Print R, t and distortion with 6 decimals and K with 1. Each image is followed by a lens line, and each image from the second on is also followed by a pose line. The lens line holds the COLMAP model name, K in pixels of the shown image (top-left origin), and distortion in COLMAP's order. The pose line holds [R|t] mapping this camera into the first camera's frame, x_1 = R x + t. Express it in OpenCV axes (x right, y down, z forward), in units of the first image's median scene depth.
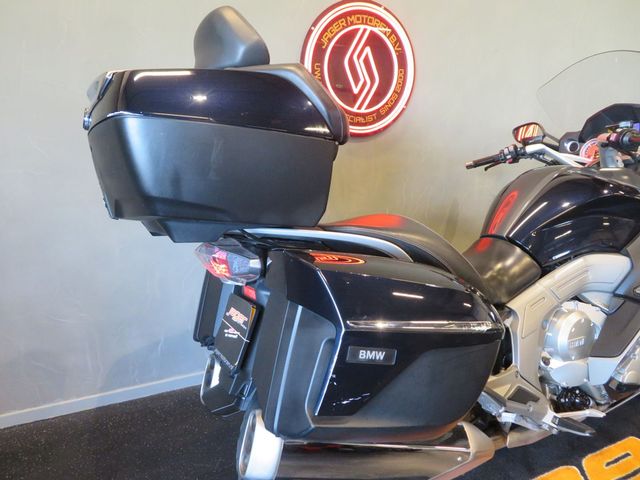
lens RADIAL K [[456.8, 0, 317.4], [0, 456.8, 238.0], [0, 0, 1]] dist [-0.008255, -0.001235]
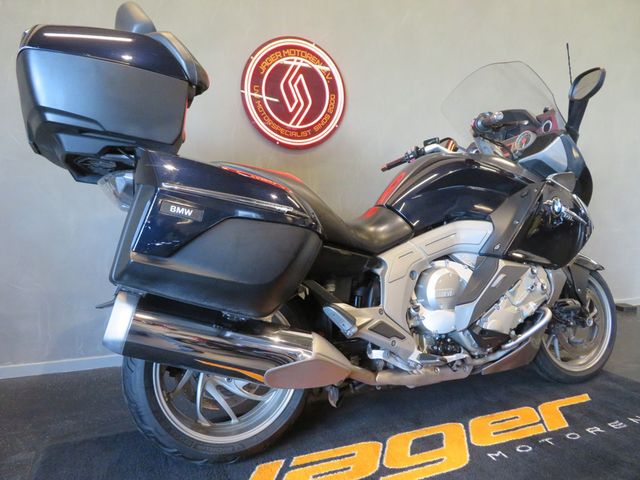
lens RADIAL K [[456.8, 0, 319.2], [0, 456.8, 238.9], [0, 0, 1]] dist [-0.008255, -0.001235]
pose [[0.998823, 0.013472, -0.046605, 0.226707], [-0.021178, 0.985381, -0.169045, 0.214830], [0.043647, 0.169833, 0.984506, -0.109037]]
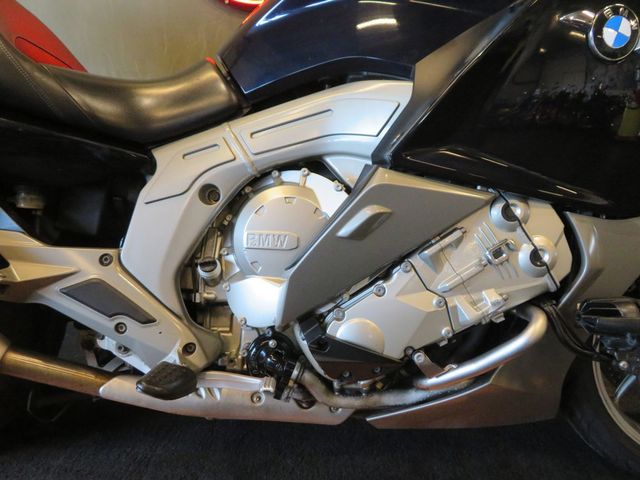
lens RADIAL K [[456.8, 0, 320.1], [0, 456.8, 241.8], [0, 0, 1]] dist [-0.008255, -0.001235]
pose [[0.896462, 0.131704, -0.423095, 0.607916], [-0.151285, 0.988407, -0.012866, 0.166918], [0.416495, 0.075542, 0.905994, 0.413094]]
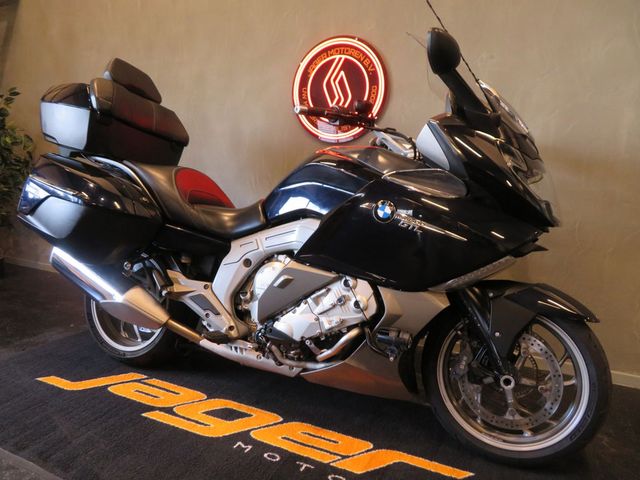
lens RADIAL K [[456.8, 0, 323.2], [0, 456.8, 238.9], [0, 0, 1]] dist [-0.008255, -0.001235]
pose [[0.651532, 0.136657, -0.746211, 1.111853], [-0.237860, 0.970839, -0.029886, 0.082387], [0.720367, 0.196966, 0.665038, 0.222914]]
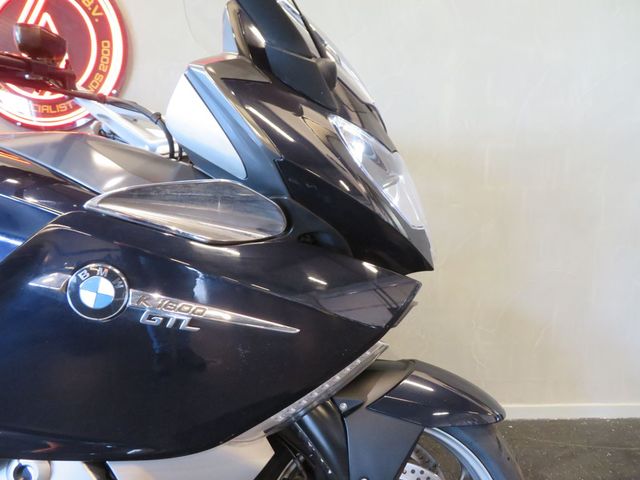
lens RADIAL K [[456.8, 0, 319.5], [0, 456.8, 237.8], [0, 0, 1]] dist [-0.008255, -0.001235]
pose [[0.920141, 0.058527, -0.387188, 0.870360], [-0.105340, 0.989315, -0.100795, -0.021820], [0.377152, 0.133532, 0.916475, 0.544541]]
